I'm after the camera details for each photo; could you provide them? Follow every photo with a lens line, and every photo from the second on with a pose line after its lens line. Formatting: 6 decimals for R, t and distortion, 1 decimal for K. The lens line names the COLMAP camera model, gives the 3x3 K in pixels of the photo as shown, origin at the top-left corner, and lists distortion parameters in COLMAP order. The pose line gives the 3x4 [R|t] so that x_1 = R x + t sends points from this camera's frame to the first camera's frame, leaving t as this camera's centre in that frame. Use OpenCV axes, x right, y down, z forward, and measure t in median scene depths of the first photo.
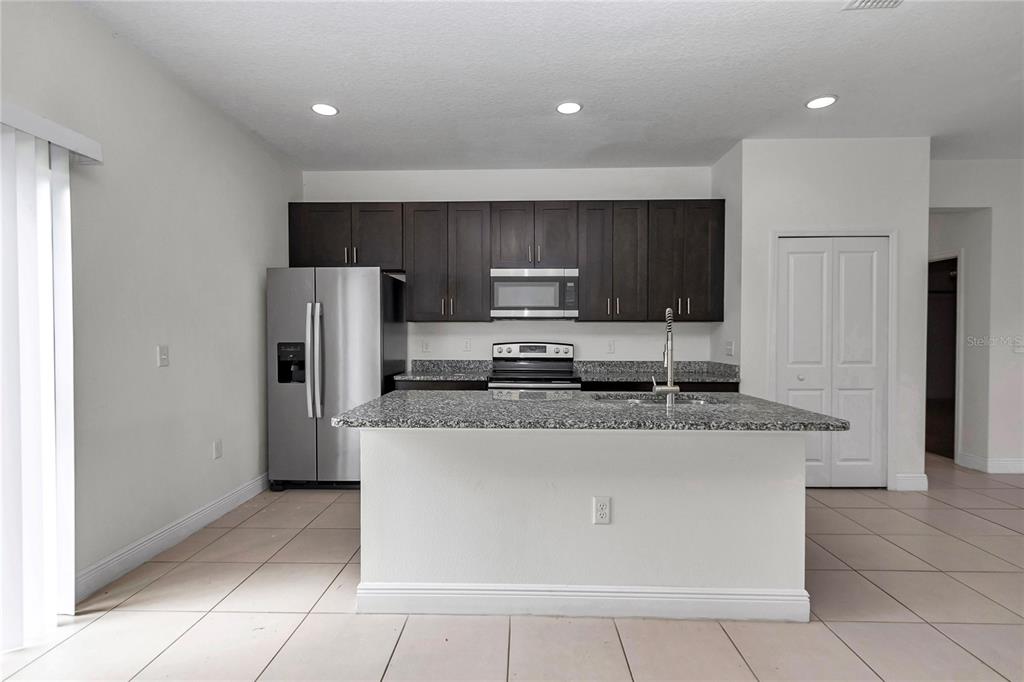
lens RADIAL K [[469.1, 0, 512.0], [0, 469.1, 341.0], [0, 0, 1]] dist [0.007850, -0.000638]
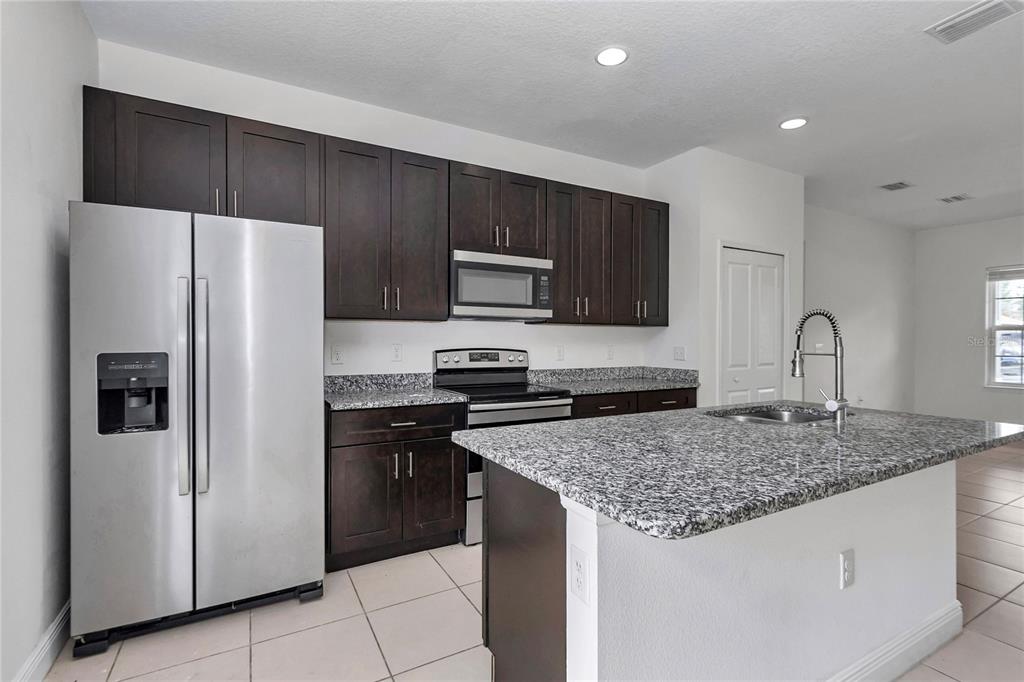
lens RADIAL K [[469.1, 0, 512.0], [0, 469.1, 341.0], [0, 0, 1]] dist [0.007850, -0.000638]
pose [[0.859905, 0.000234, 0.510454, -0.344316], [0.004644, 0.999955, -0.008283, -0.003463], [-0.510433, 0.009493, 0.859865, 0.316533]]
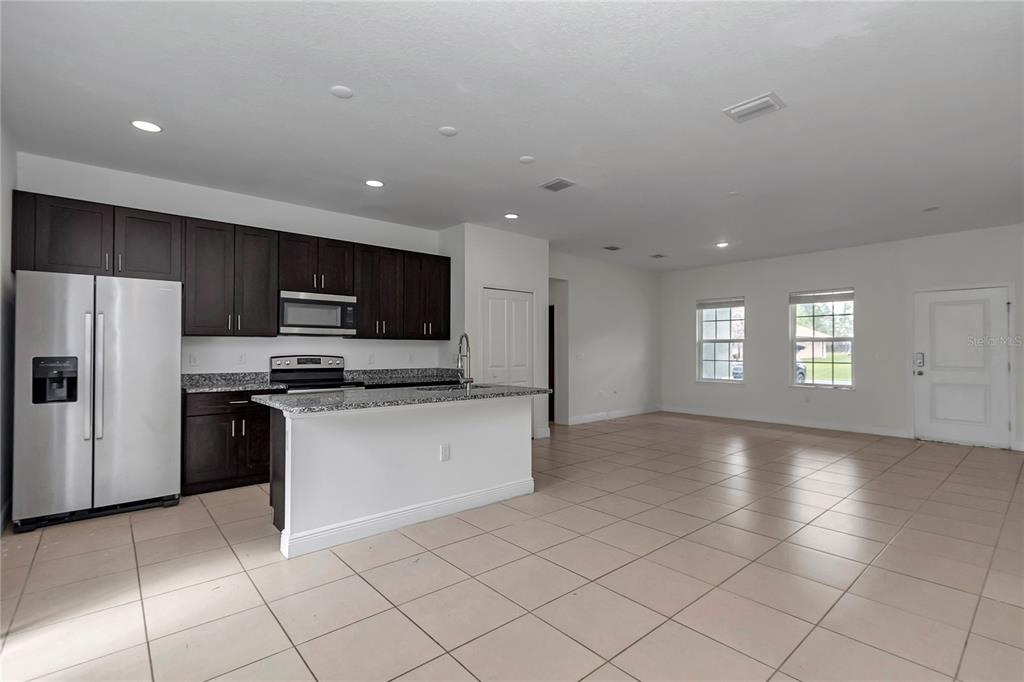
lens RADIAL K [[469.1, 0, 512.0], [0, 469.1, 341.0], [0, 0, 1]] dist [0.007850, -0.000638]
pose [[0.740449, 0.013278, 0.671981, -0.393320], [0.009240, 0.999509, -0.029931, 0.007055], [-0.672049, 0.028371, 0.739963, -0.214003]]
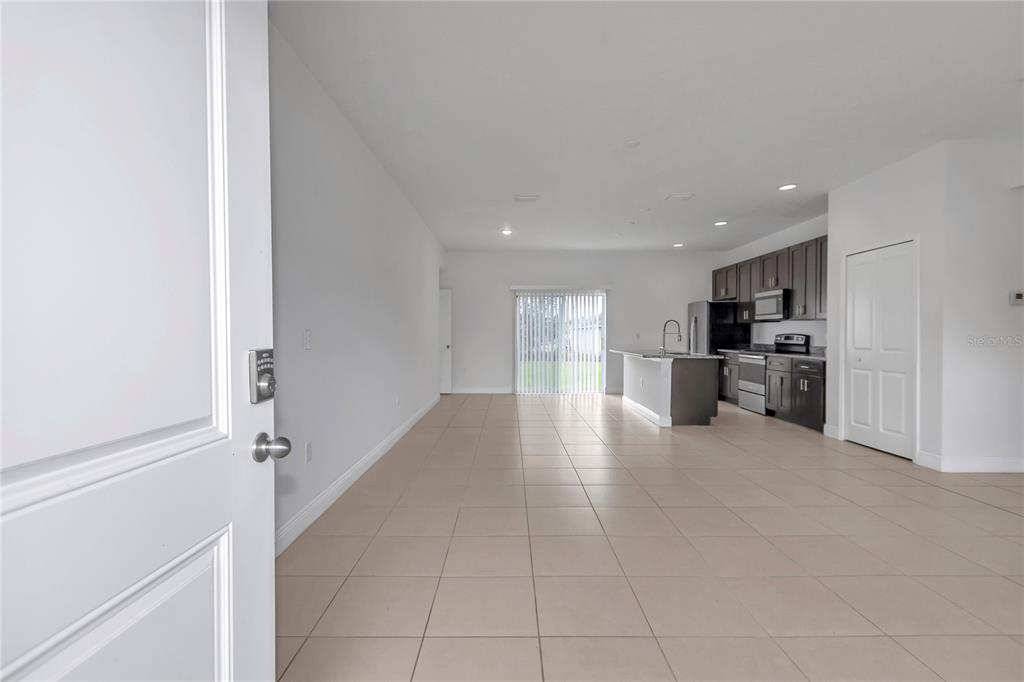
lens RADIAL K [[469.1, 0, 512.0], [0, 469.1, 341.0], [0, 0, 1]] dist [0.007850, -0.000638]
pose [[0.033618, 0.013704, -0.999341, 1.755125], [-0.012507, 0.999833, 0.013290, 0.018396], [0.999356, 0.012052, 0.033784, -0.006706]]
